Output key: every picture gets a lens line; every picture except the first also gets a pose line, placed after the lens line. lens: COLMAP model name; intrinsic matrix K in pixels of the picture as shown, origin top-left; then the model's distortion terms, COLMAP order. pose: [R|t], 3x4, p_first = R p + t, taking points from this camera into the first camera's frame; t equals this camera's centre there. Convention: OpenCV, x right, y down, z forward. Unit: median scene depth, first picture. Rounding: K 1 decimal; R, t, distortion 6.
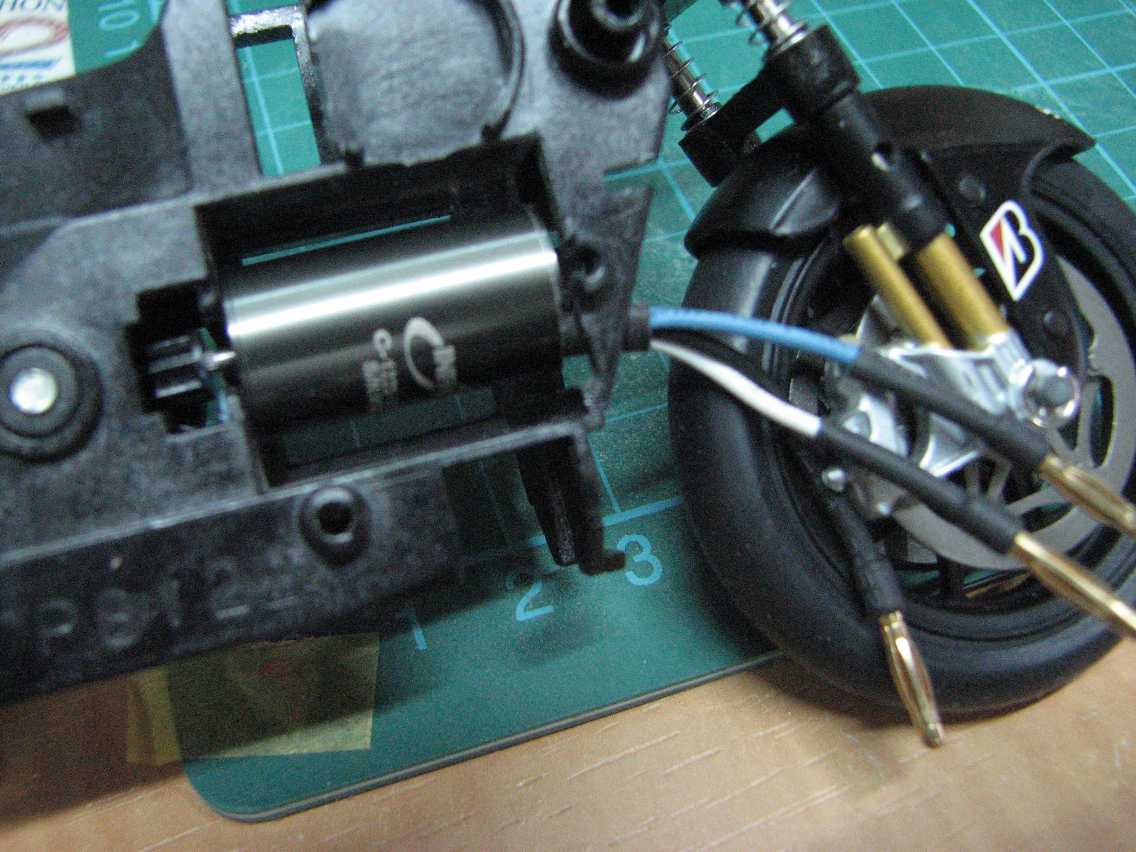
lens RADIAL K [[1156.0, 0, 566.5], [0, 1156.0, 430.4], [0, 0, 1]] dist [-0.216877, 0.205611]
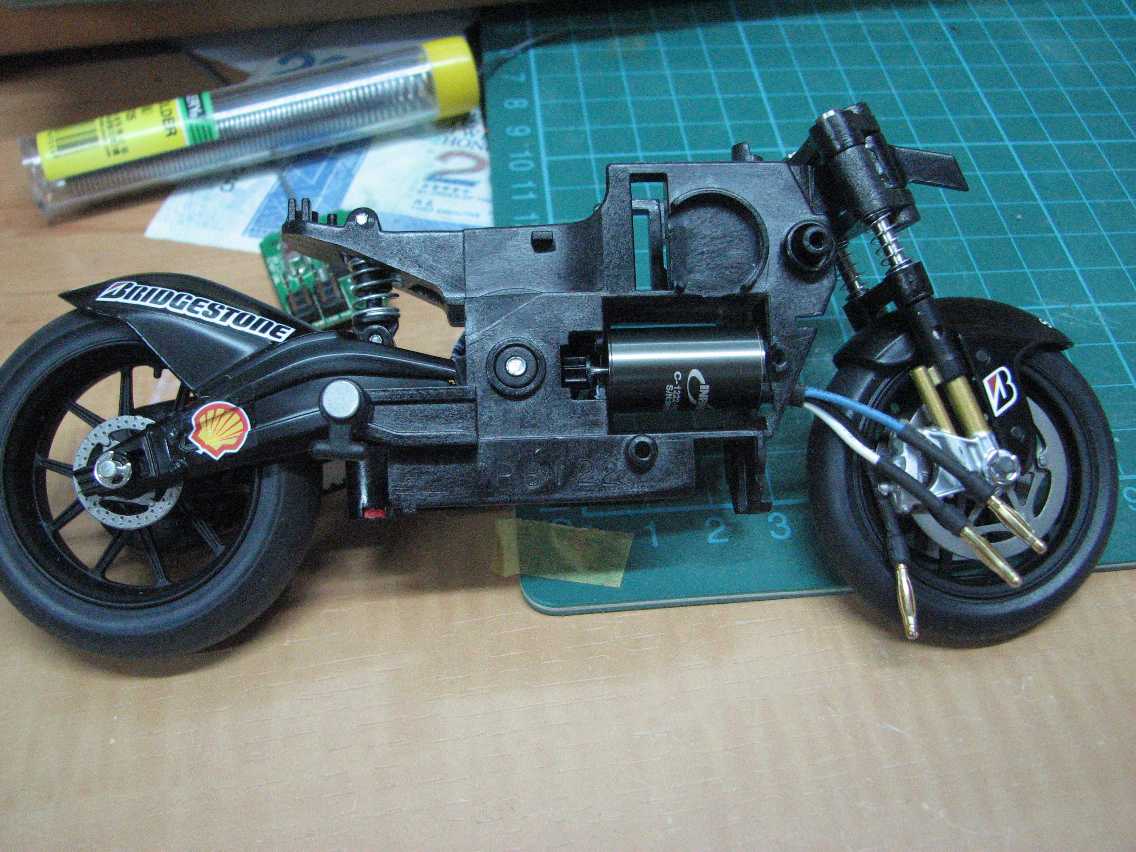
lens RADIAL K [[1156.0, 0, 566.5], [0, 1156.0, 430.4], [0, 0, 1]] dist [-0.216877, 0.205611]
pose [[0.968115, 0.185745, -0.168083, 0.016879], [-0.200168, 0.977021, -0.073228, 0.197731], [0.150619, 0.104538, 0.983049, -1.017088]]
